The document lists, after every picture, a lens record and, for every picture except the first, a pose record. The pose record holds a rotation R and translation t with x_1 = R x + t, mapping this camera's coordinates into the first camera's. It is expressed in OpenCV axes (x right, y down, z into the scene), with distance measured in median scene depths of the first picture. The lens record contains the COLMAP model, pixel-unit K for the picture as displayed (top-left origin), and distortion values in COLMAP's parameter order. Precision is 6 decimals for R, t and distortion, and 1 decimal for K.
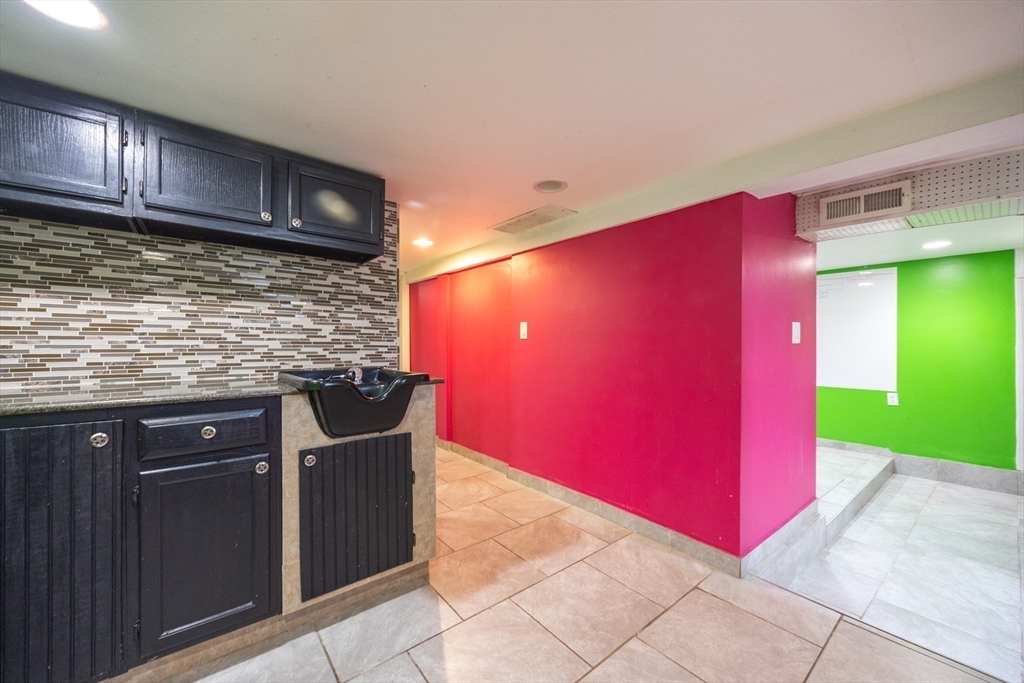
lens RADIAL K [[394.4, 0, 517.5], [0, 394.4, 341.6], [0, 0, 1]] dist [-0.001561, -0.001140]
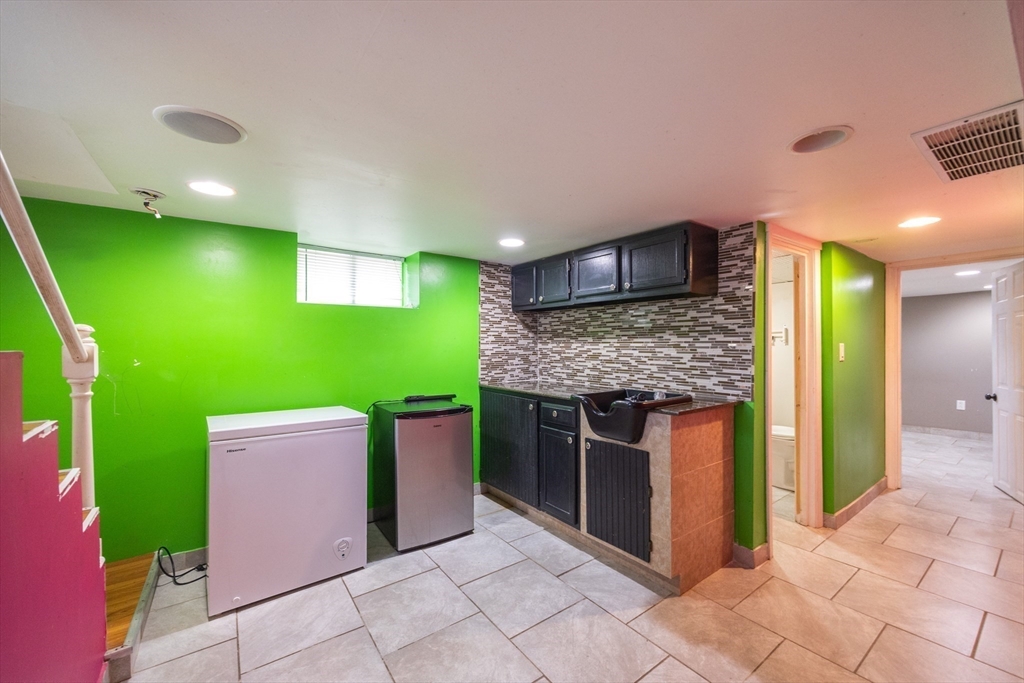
lens RADIAL K [[394.4, 0, 513.9], [0, 394.4, 346.5], [0, 0, 1]] dist [-0.001561, -0.001140]
pose [[-0.050399, -0.002158, -0.998727, 0.833405], [0.007323, 0.999970, -0.002530, -0.073494], [0.998702, -0.007441, -0.050381, 0.610587]]
